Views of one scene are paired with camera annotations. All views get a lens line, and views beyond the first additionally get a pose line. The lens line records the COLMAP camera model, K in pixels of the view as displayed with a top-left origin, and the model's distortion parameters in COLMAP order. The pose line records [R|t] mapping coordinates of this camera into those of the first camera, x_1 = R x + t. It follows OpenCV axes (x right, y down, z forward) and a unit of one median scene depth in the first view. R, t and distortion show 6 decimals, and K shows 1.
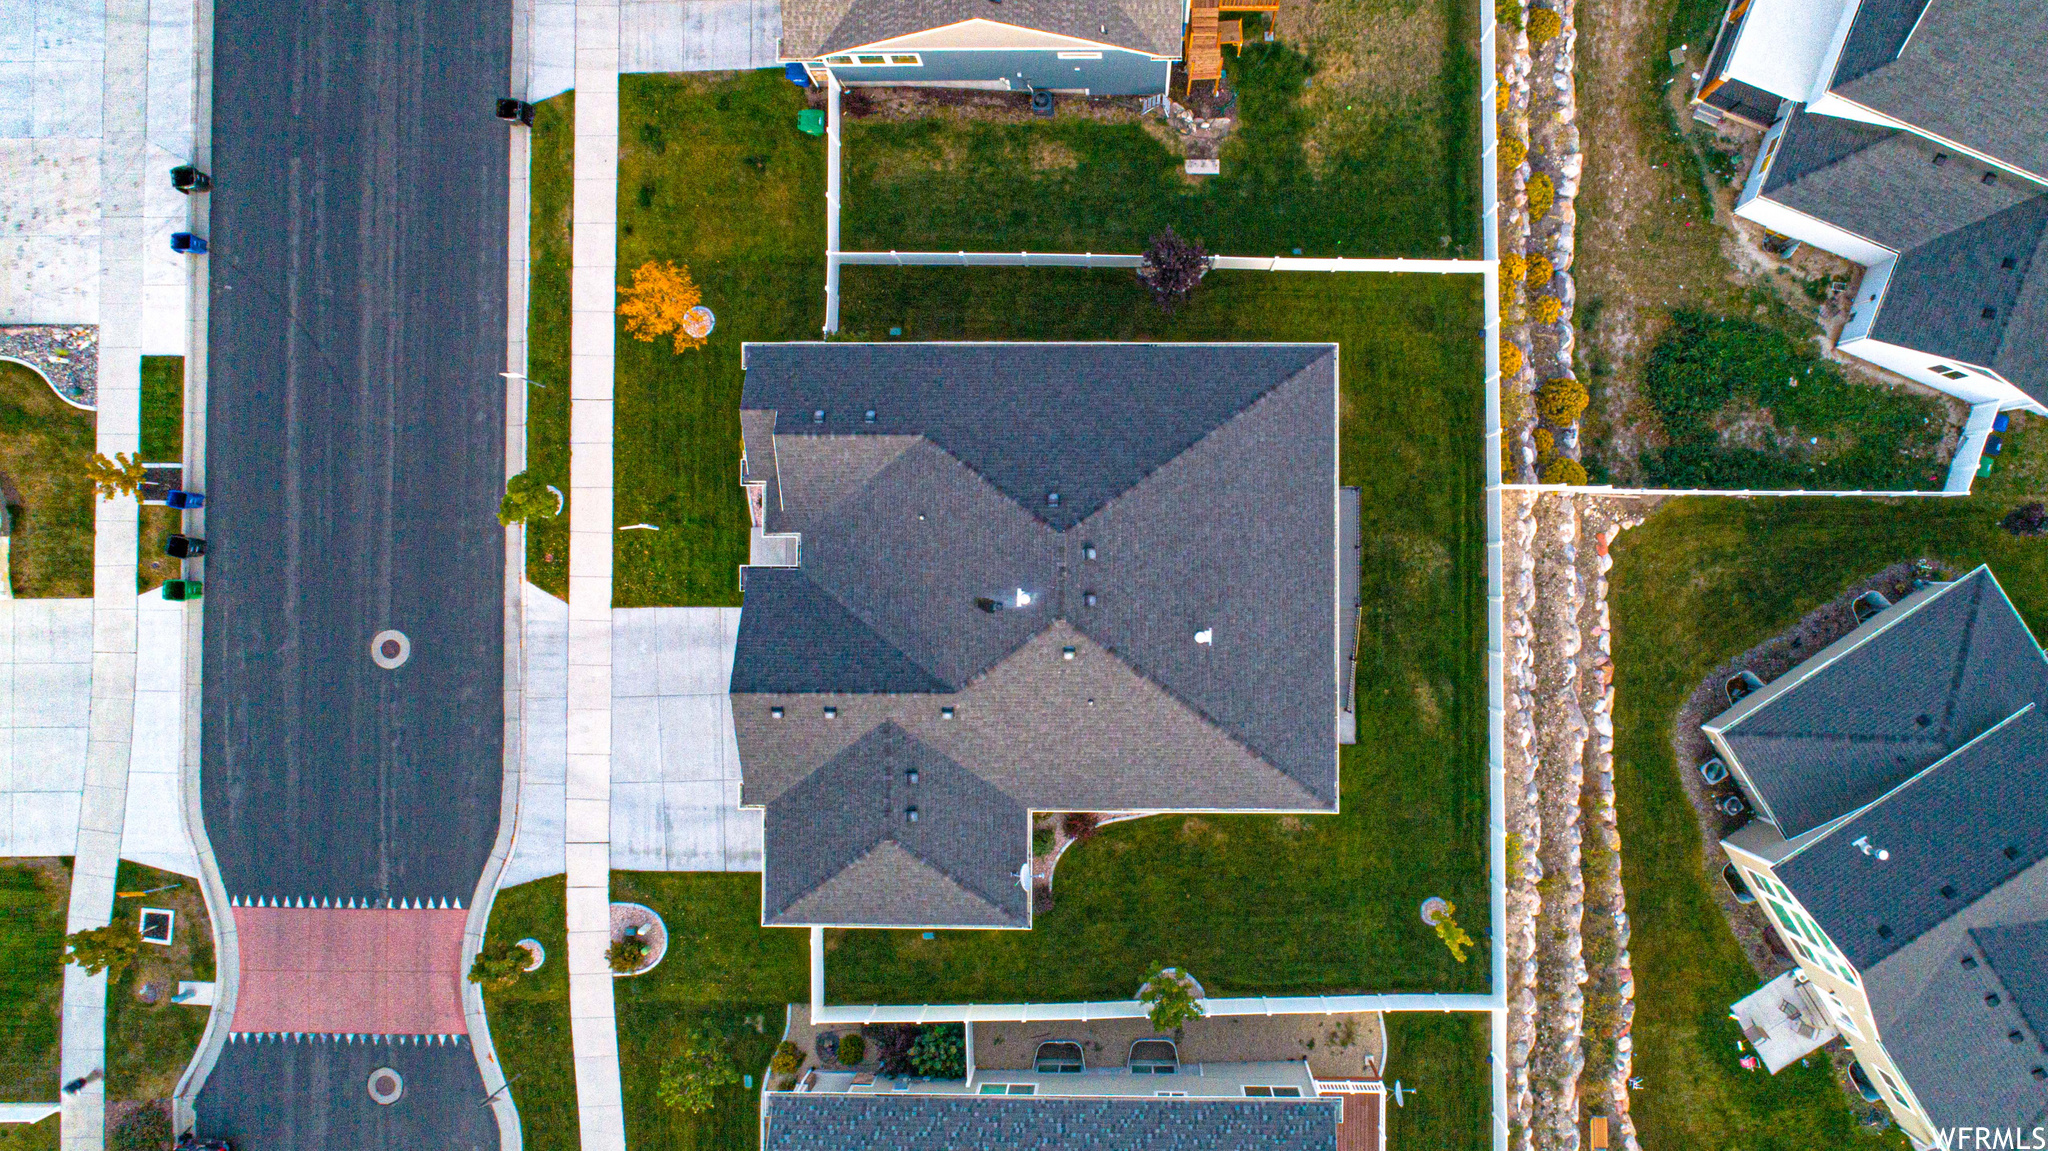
lens RADIAL K [[1433.4, 0, 1075.2], [0, 1433.4, 552.1], [0, 0, 1]] dist [-0.019230, 0.005997]
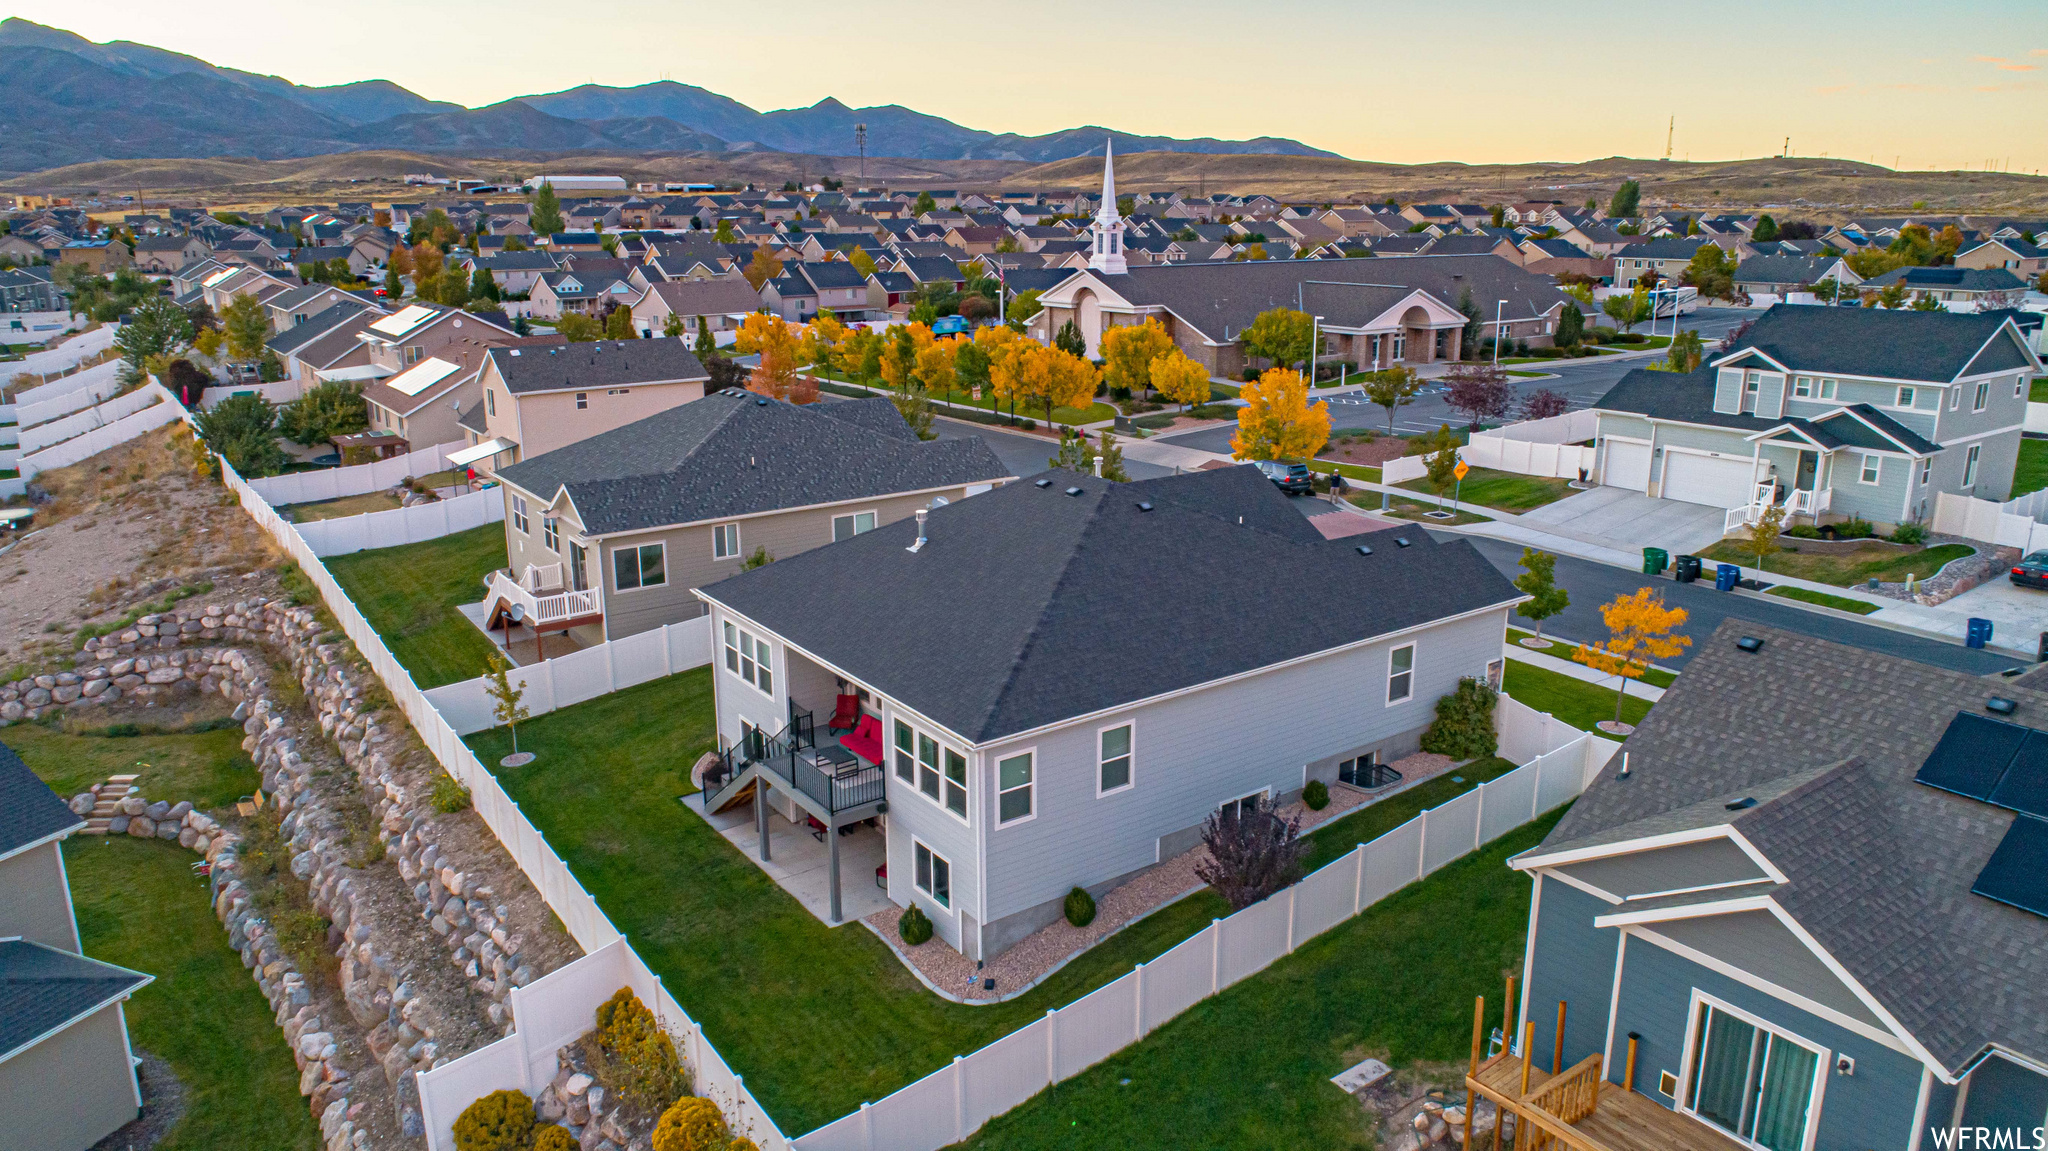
lens RADIAL K [[1367.1, 0, 1023.1], [0, 1367.1, 578.8], [0, 0, 1]] dist [-0.020564, 0.010176]
pose [[-0.810037, 0.187060, -0.555741, 0.440708], [-0.585123, -0.195879, 0.786932, -0.560419], [0.038345, 0.962622, 0.268122, 0.677402]]
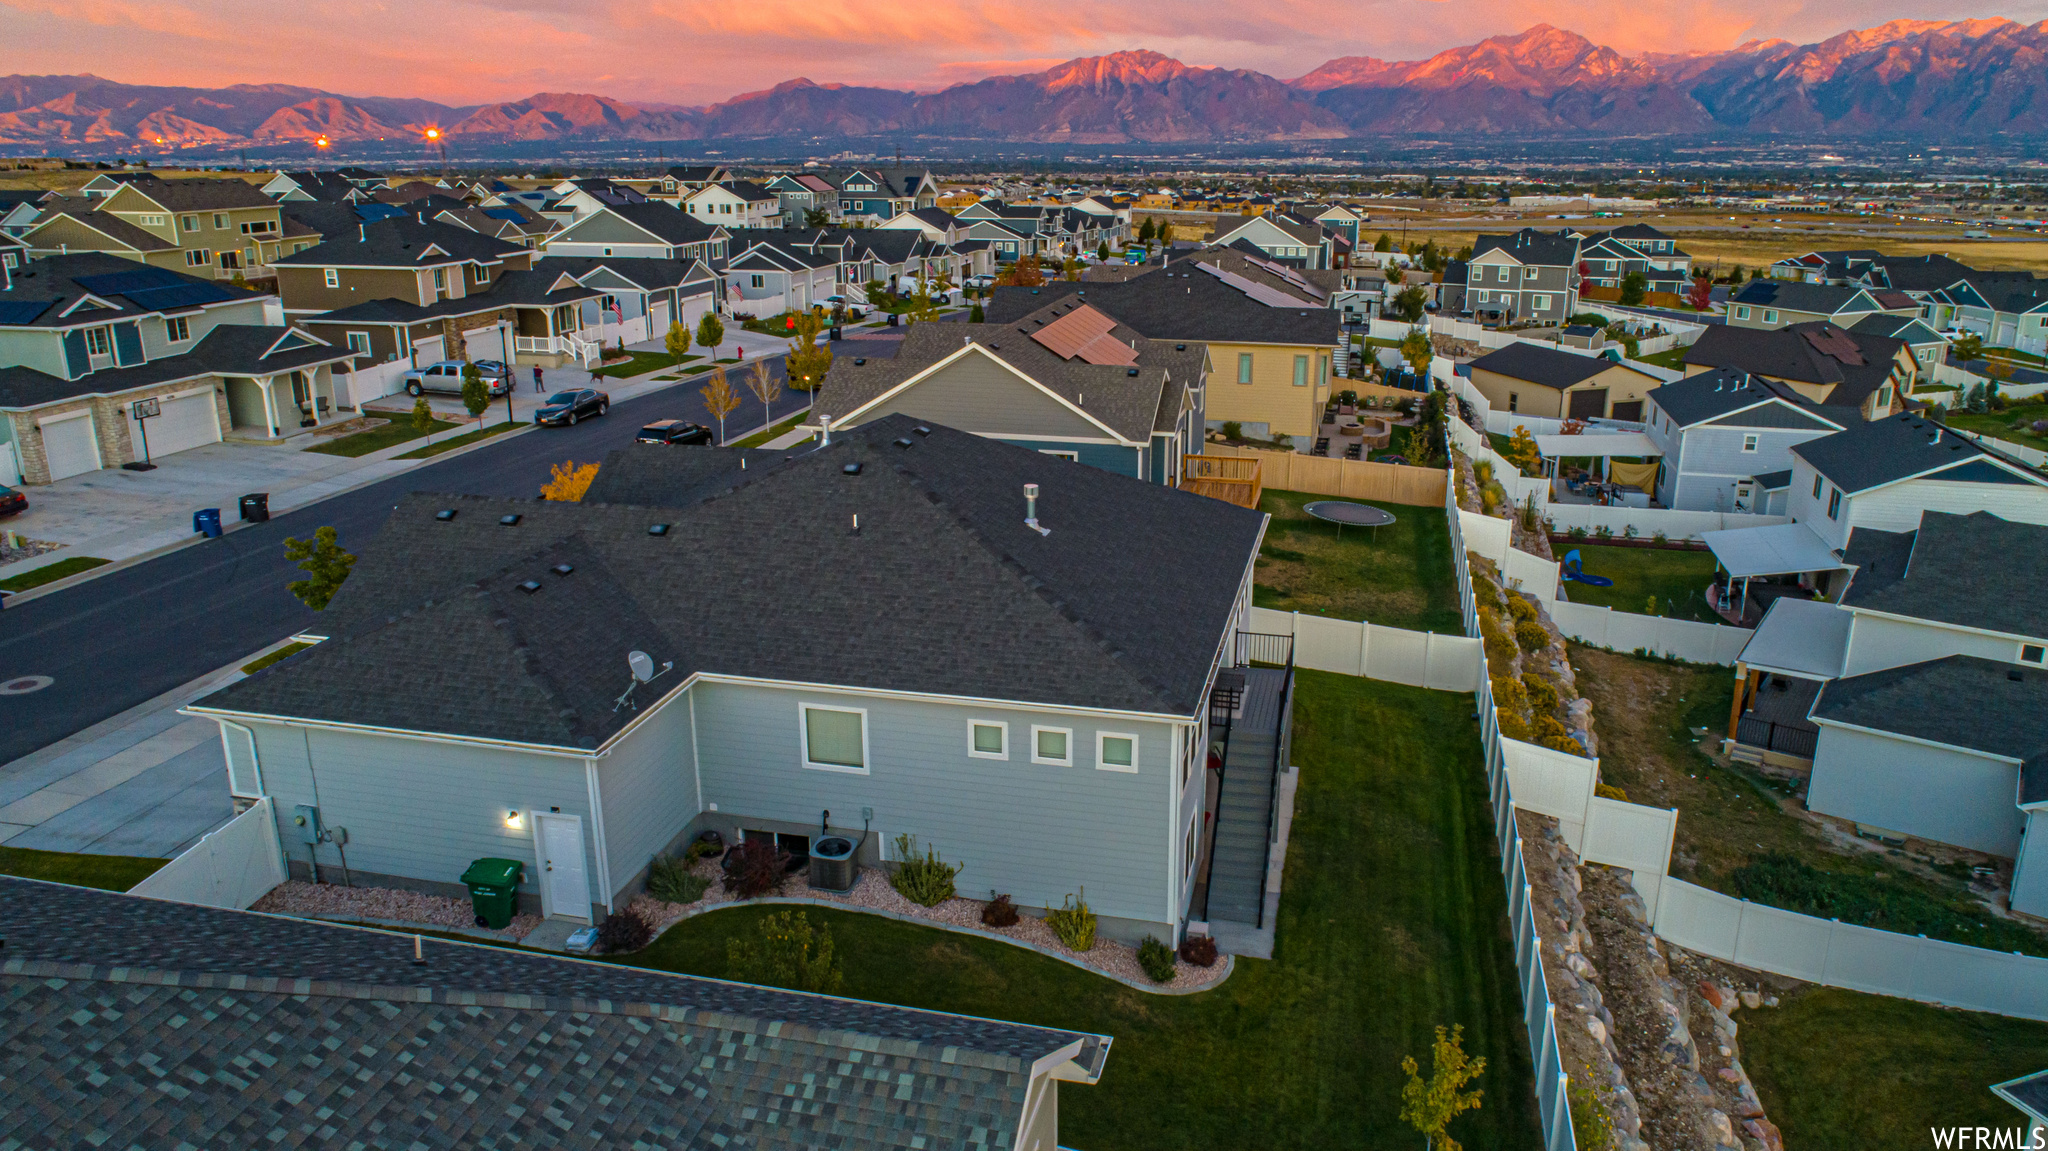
lens RADIAL K [[1408.1, 0, 1053.9], [0, 1408.1, 564.0], [0, 0, 1]] dist [-0.021426, 0.009602]
pose [[0.973513, 0.095973, -0.207513, 0.210663], [-0.227110, 0.301412, -0.926052, 0.612123], [-0.026329, 0.948652, 0.315225, 0.678350]]
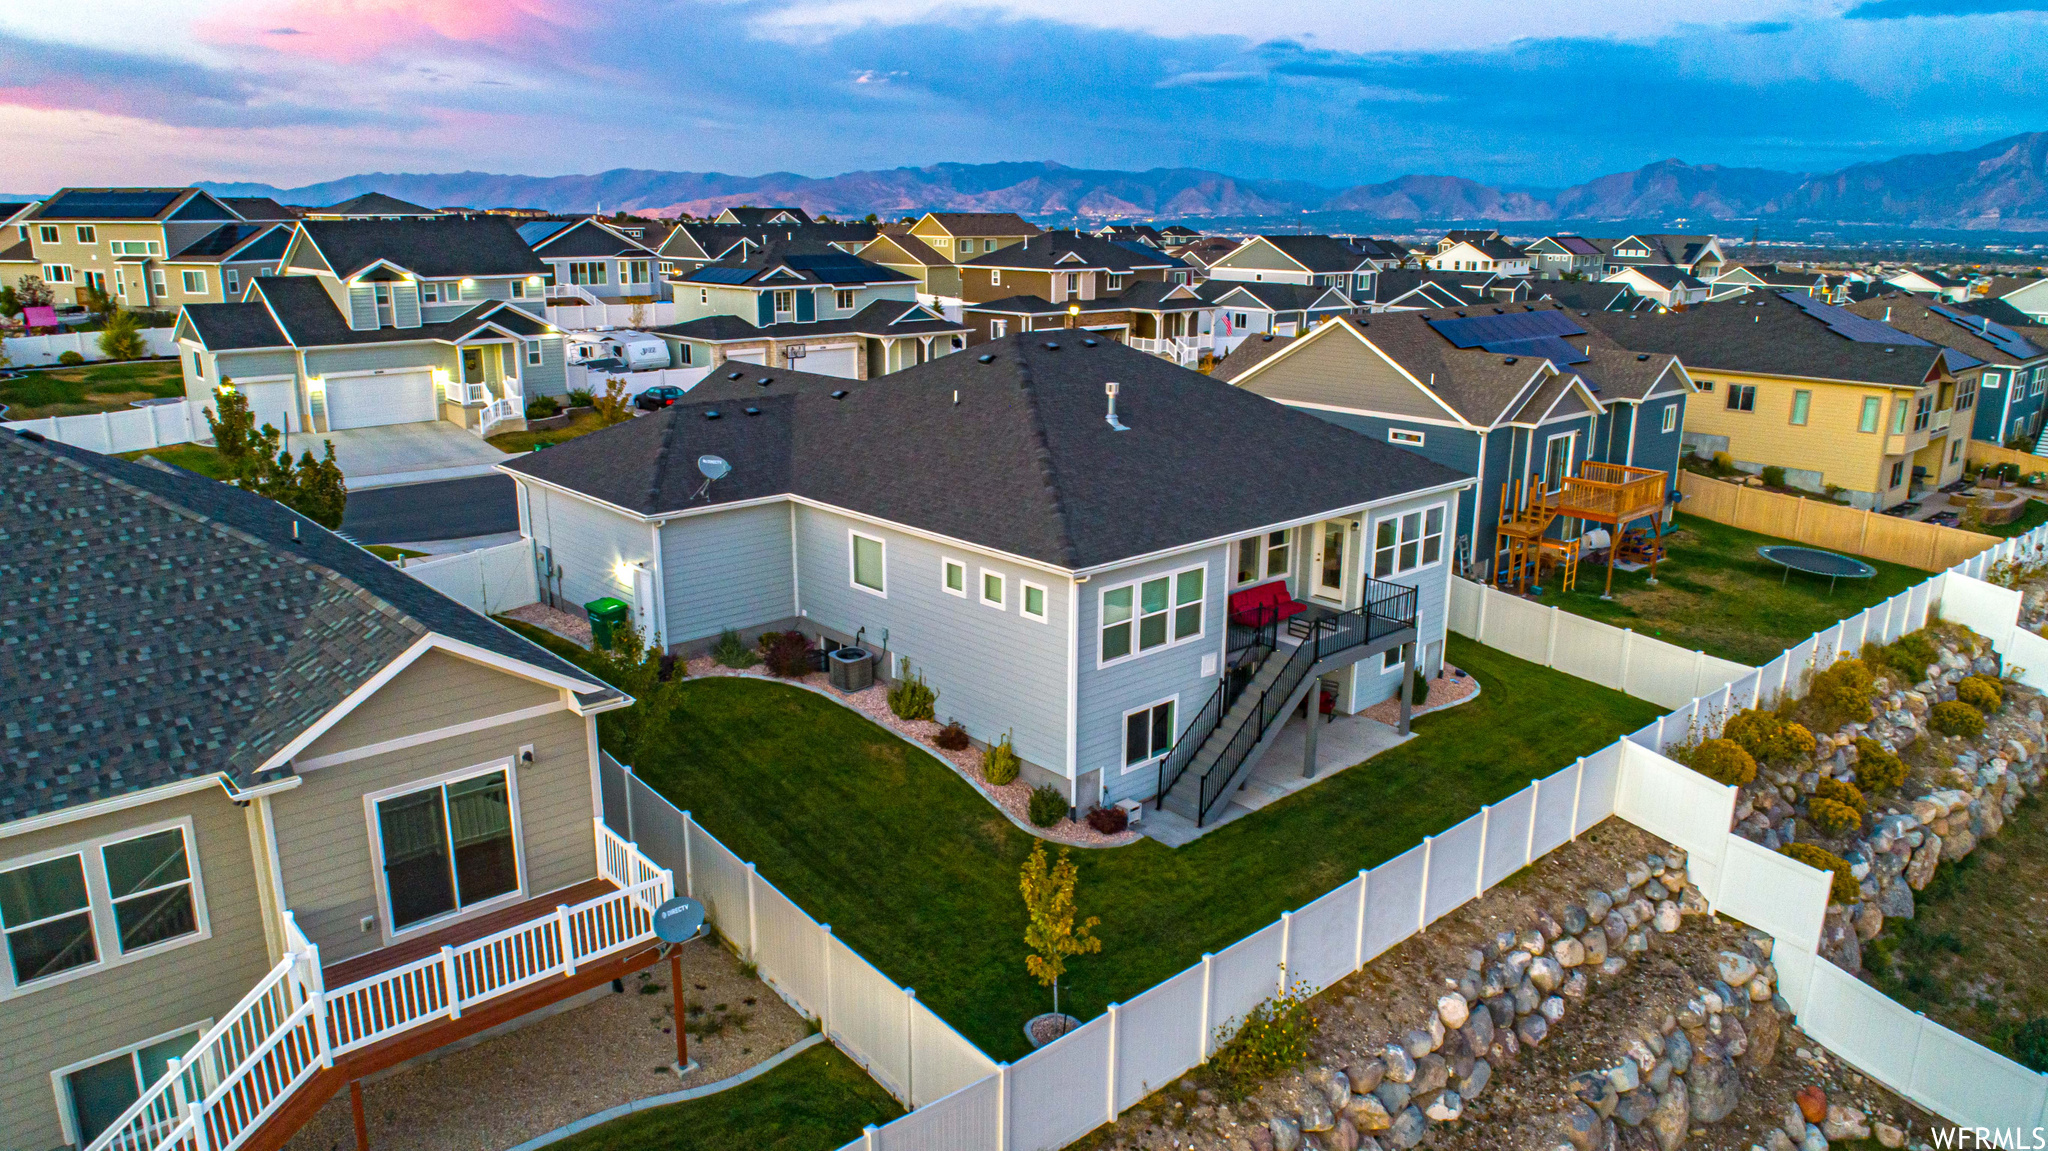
lens RADIAL K [[1366.7, 0, 1024.0], [0, 1366.7, 575.5], [0, 0, 1]] dist [-0.022879, 0.011659]
pose [[0.676684, 0.224147, -0.701325, 0.504327], [-0.736122, 0.186684, -0.650594, 0.502623], [-0.014903, 0.956508, 0.291325, 0.738384]]
